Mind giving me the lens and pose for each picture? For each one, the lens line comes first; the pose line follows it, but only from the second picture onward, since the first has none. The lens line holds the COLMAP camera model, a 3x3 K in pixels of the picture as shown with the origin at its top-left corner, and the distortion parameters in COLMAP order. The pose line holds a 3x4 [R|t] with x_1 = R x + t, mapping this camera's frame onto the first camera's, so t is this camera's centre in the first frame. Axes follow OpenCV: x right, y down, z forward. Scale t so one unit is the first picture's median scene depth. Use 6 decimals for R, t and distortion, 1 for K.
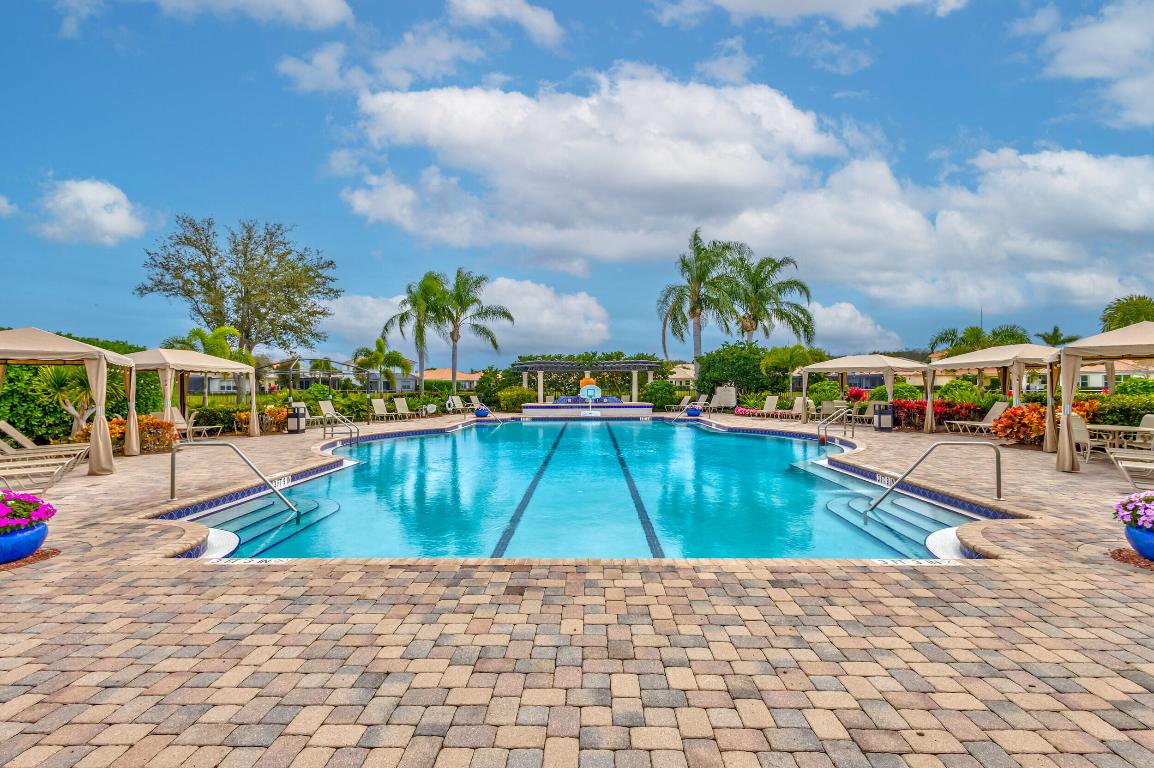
lens RADIAL K [[540.7, 0, 577.0], [0, 540.7, 384.0], [0, 0, 1]] dist [0.001592, -0.000147]
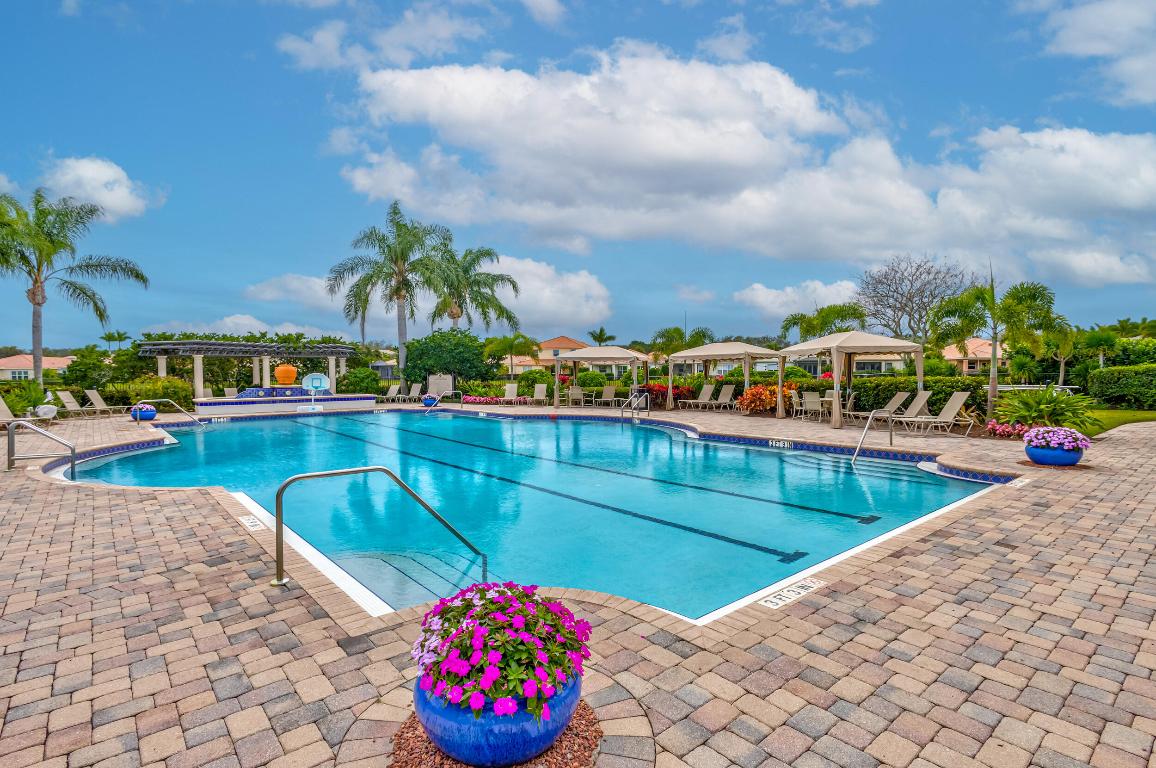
lens RADIAL K [[576.0, 0, 576.6], [0, 576.0, 371.5], [0, 0, 1]] dist [-0.001917, -0.000813]
pose [[0.762551, -0.000288, 0.646928, -0.226374], [0.002862, 0.999992, -0.002928, 0.002982], [-0.646922, 0.004084, 0.762545, 0.095598]]
